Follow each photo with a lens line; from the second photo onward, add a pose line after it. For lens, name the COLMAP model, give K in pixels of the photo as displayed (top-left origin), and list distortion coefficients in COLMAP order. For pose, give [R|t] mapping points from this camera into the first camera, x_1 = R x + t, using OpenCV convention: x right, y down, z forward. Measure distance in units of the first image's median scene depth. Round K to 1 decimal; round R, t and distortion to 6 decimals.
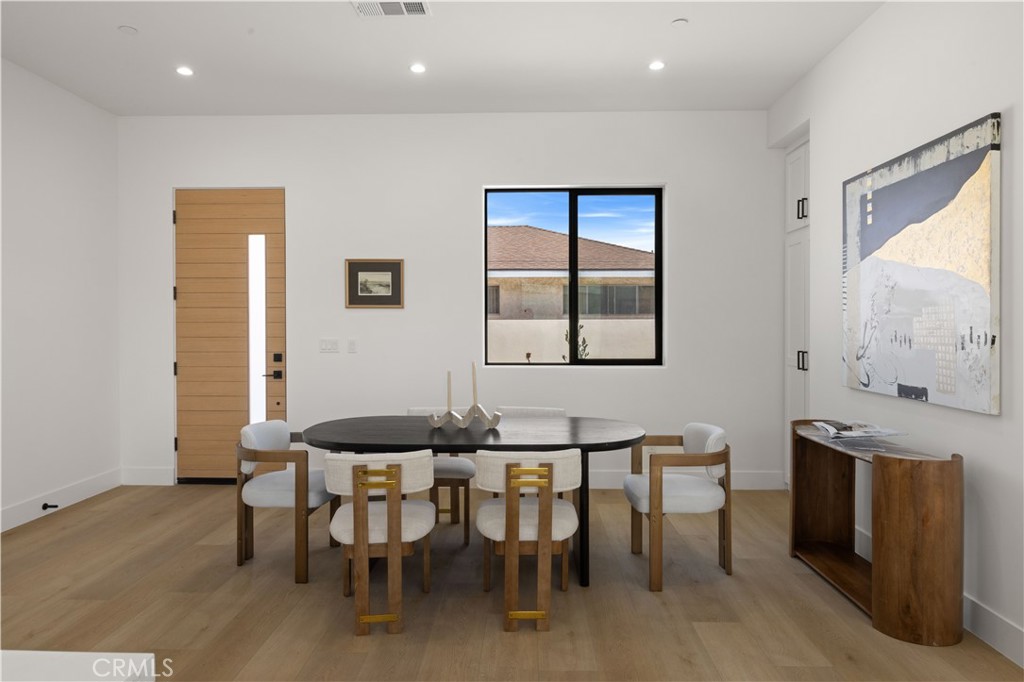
lens RADIAL K [[628.9, 0, 510.2], [0, 628.9, 336.6], [0, 0, 1]] dist [-0.004355, -0.003183]
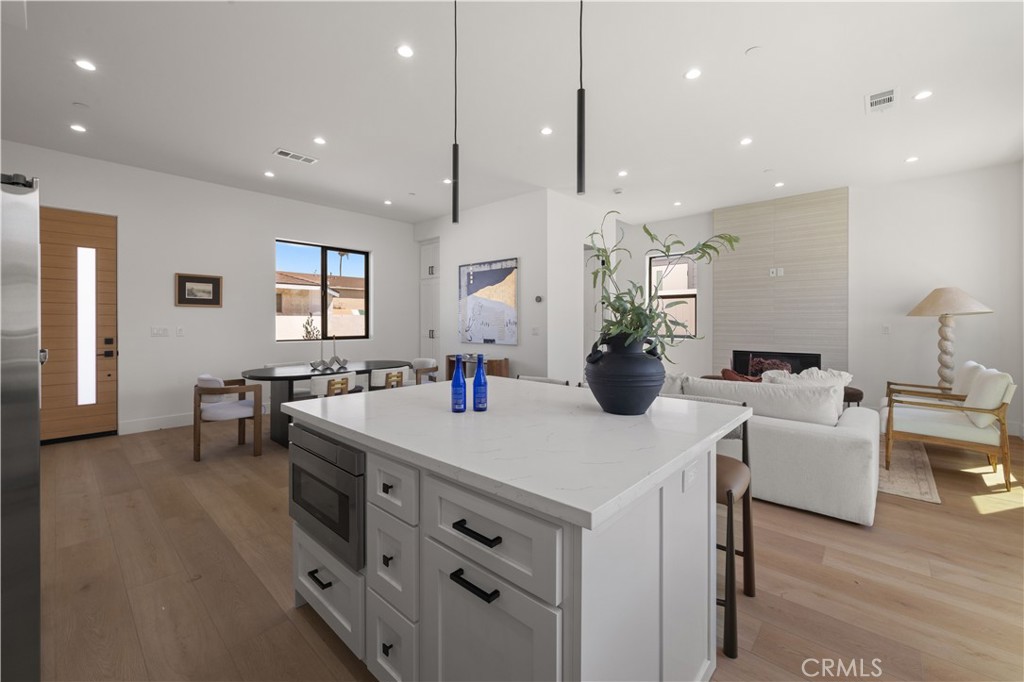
lens RADIAL K [[411.3, 0, 515.5], [0, 411.3, 322.4], [0, 0, 1]] dist [-0.002948, 0.000232]
pose [[0.647557, 0.000165, 0.762017, -0.657224], [0.010860, 0.999896, -0.009445, 0.015102], [-0.761939, 0.014391, 0.647488, -0.320627]]
